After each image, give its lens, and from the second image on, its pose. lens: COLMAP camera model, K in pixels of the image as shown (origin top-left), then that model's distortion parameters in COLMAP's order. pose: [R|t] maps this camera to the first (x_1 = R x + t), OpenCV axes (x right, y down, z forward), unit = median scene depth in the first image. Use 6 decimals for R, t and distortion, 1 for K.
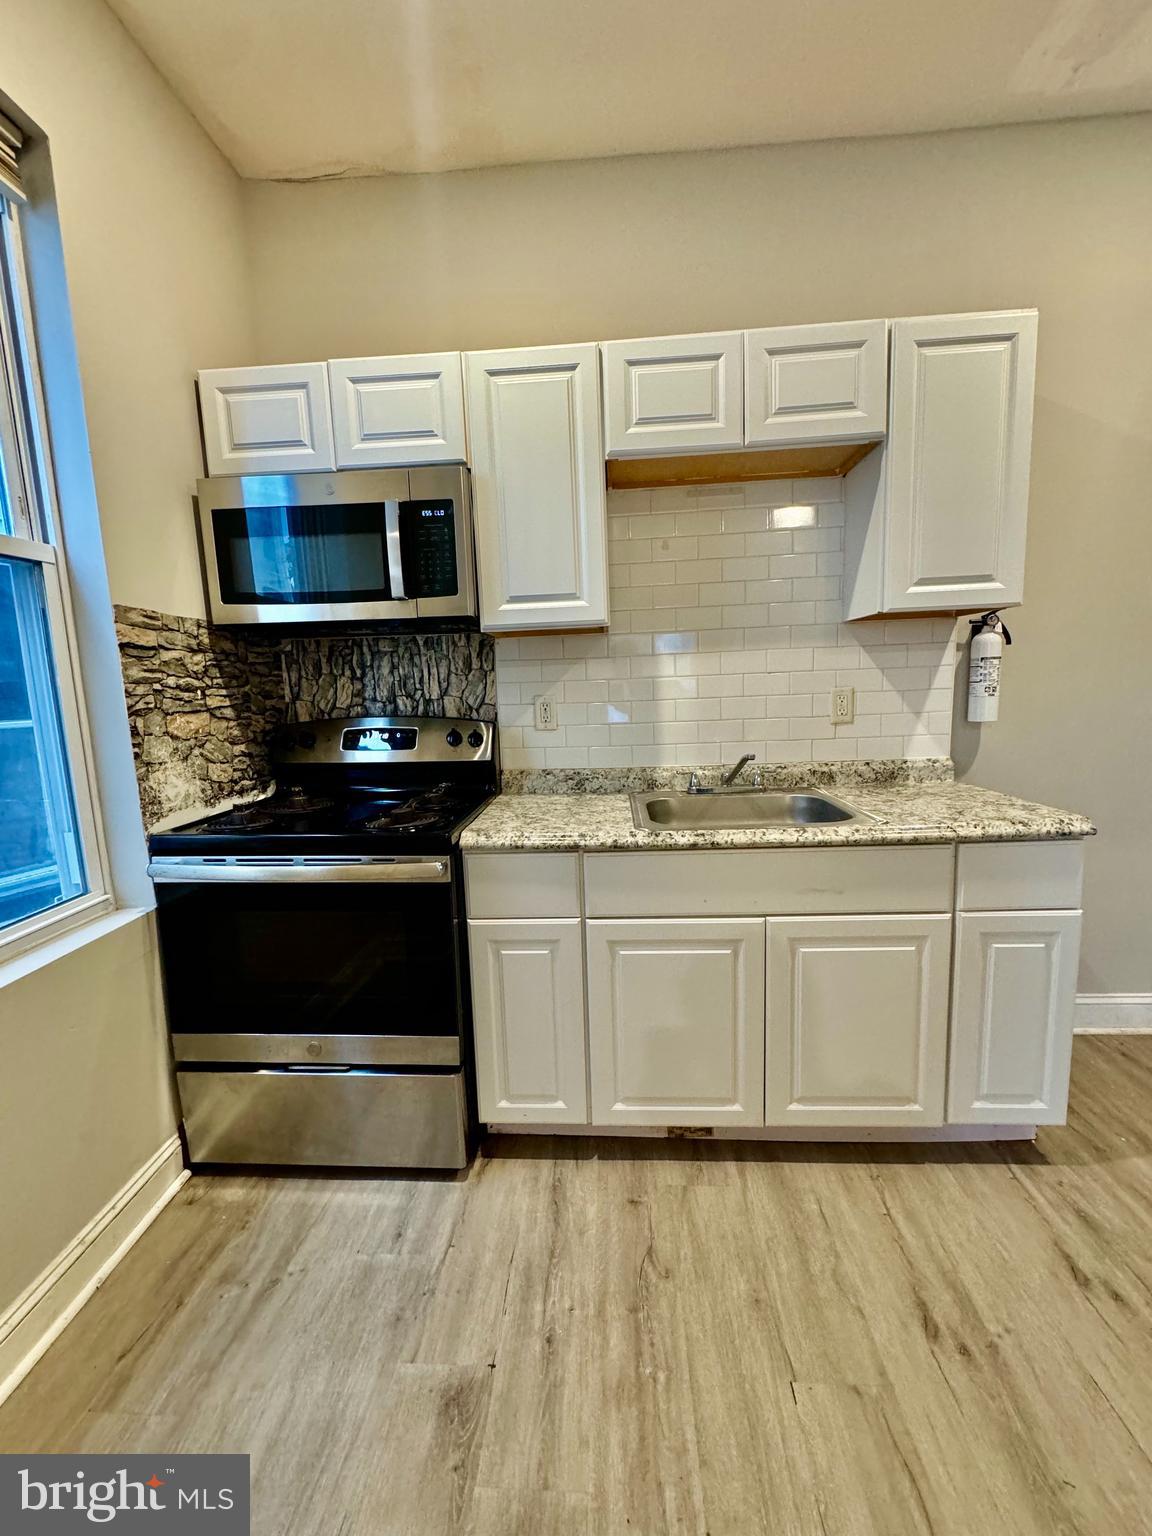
lens RADIAL K [[614.5, 0, 573.5], [0, 614.5, 762.0], [0, 0, 1]] dist [0.000041, 0.000227]
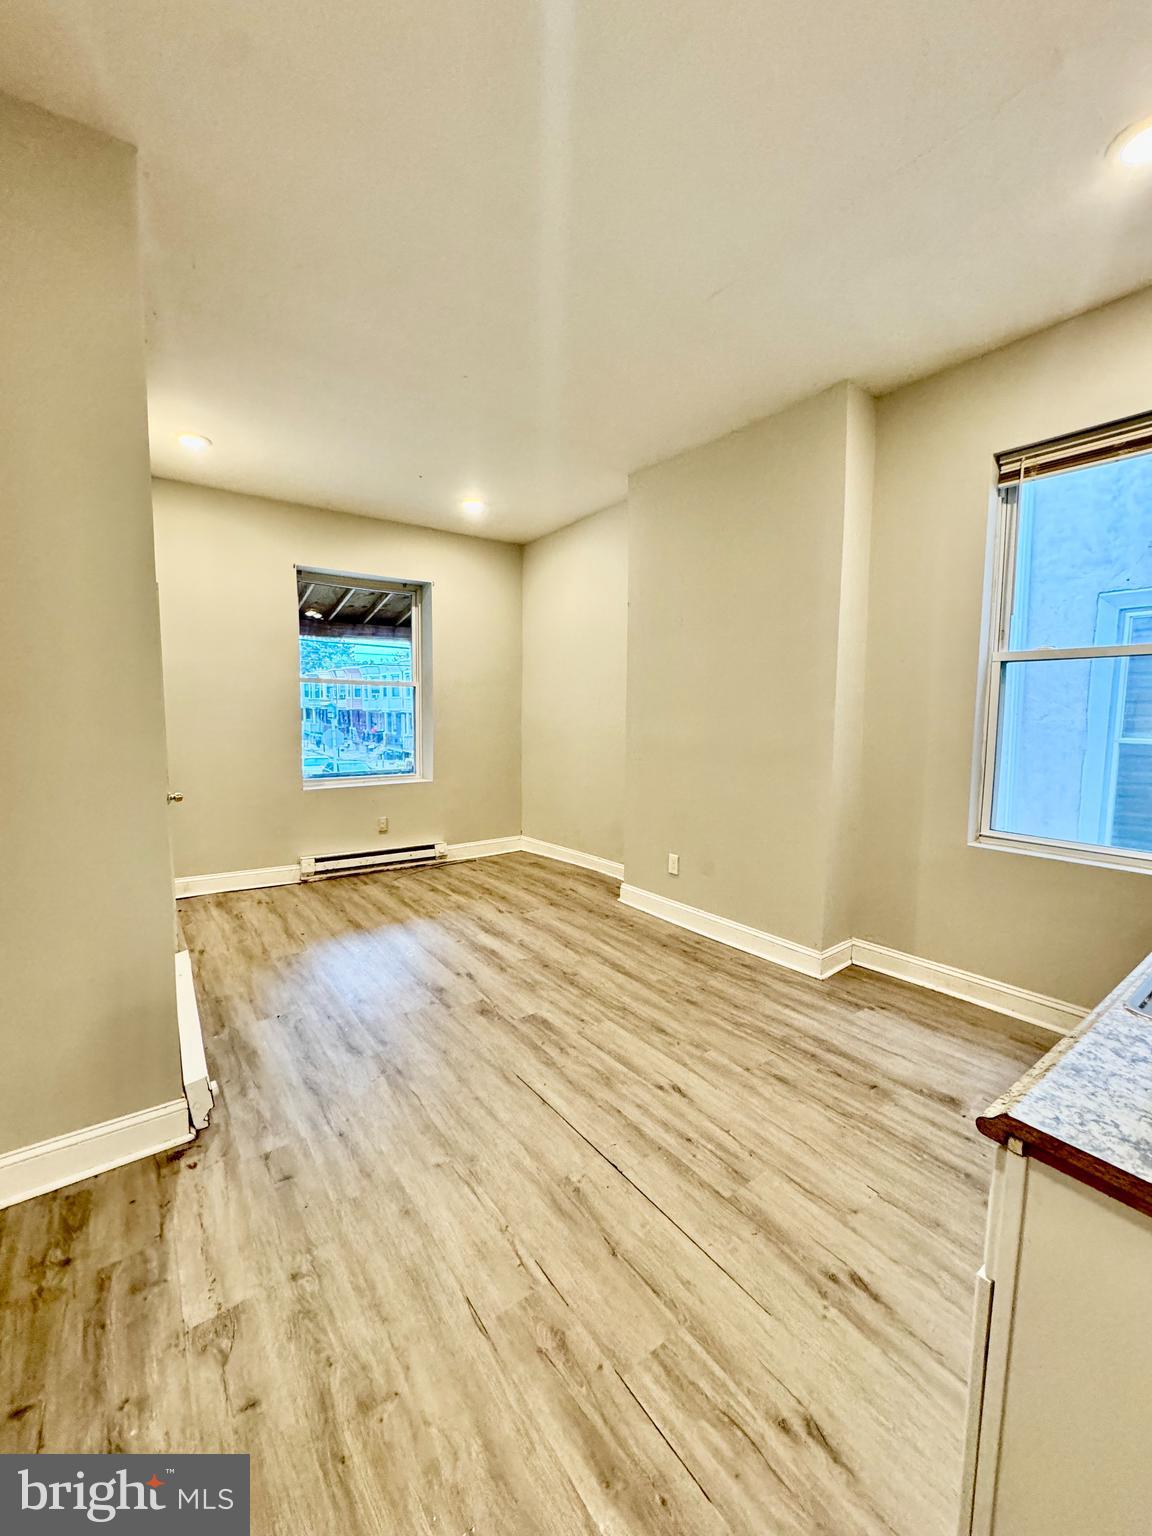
lens RADIAL K [[614.5, 0, 581.2], [0, 614.5, 771.4], [0, 0, 1]] dist [0.000041, 0.000227]
pose [[-0.765054, 0.105508, -0.635264, 1.212638], [-0.057123, 0.971479, 0.230142, -0.236989], [0.641427, 0.212360, -0.737207, 0.961103]]
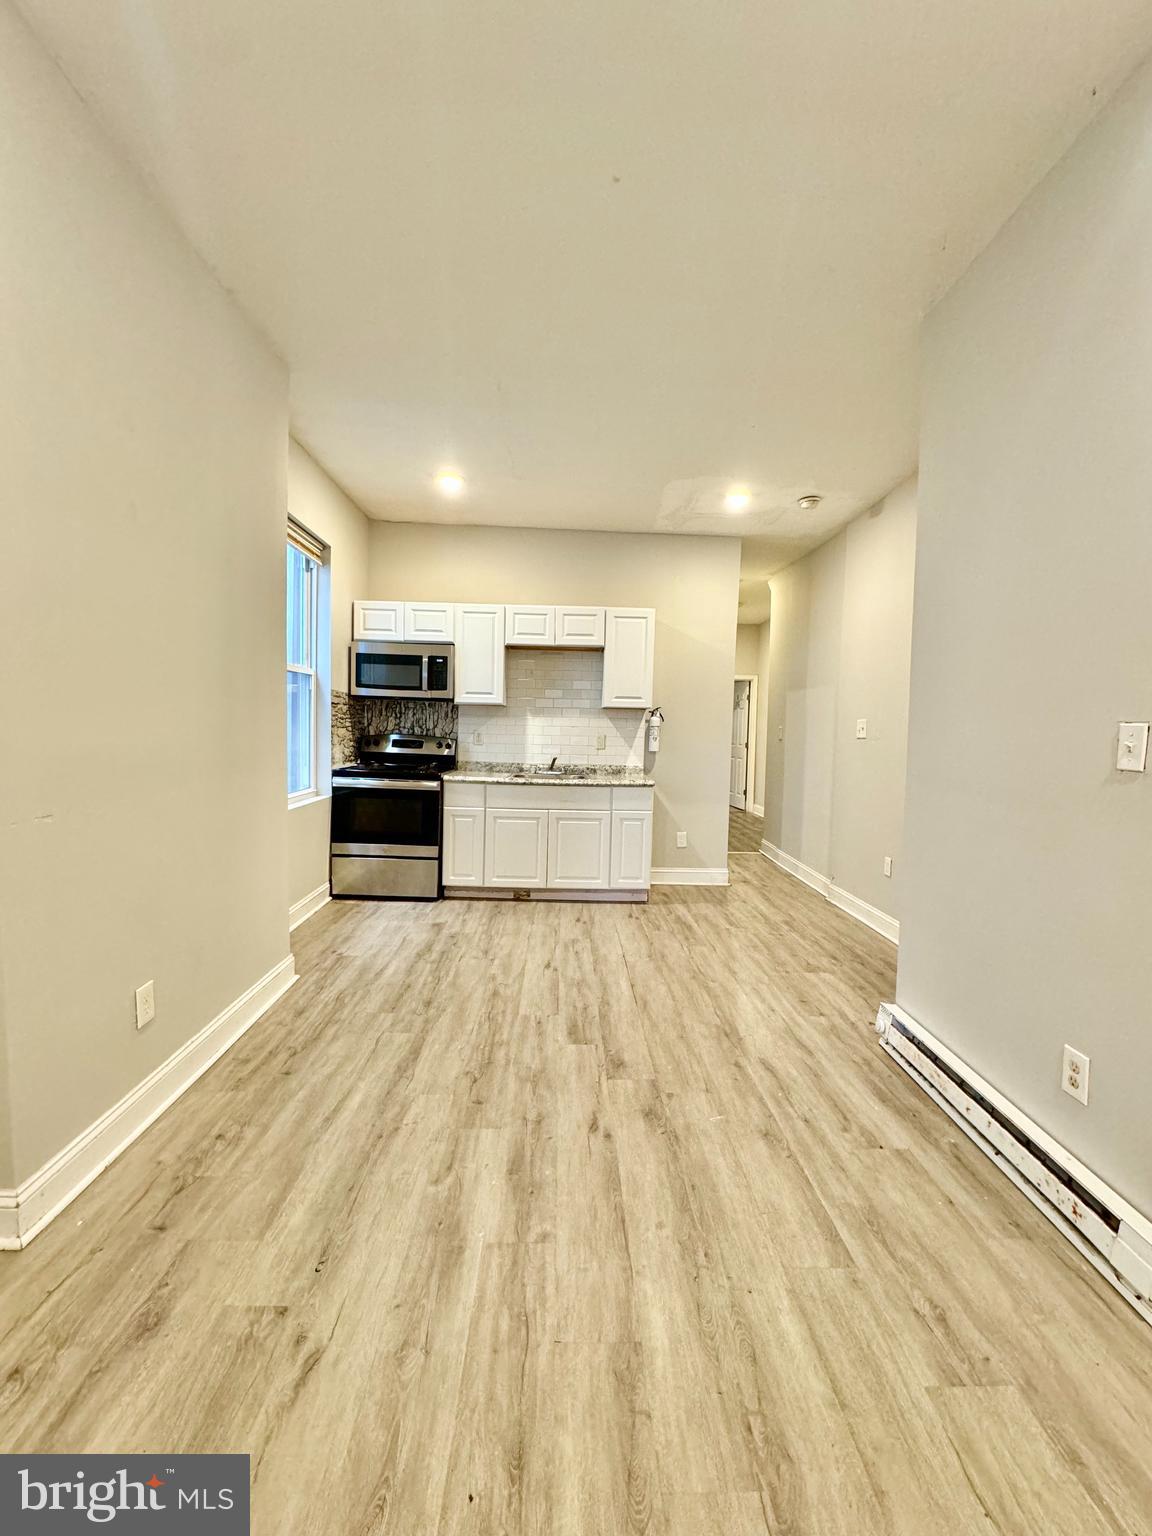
lens RADIAL K [[614.5, 0, 577.8], [0, 614.5, 763.7], [0, 0, 1]] dist [0.000041, 0.000227]
pose [[0.994212, 0.058004, 0.090436, 0.160435], [-0.051158, 0.995774, -0.076269, 0.228766], [-0.094477, 0.071201, 0.992978, -1.741950]]
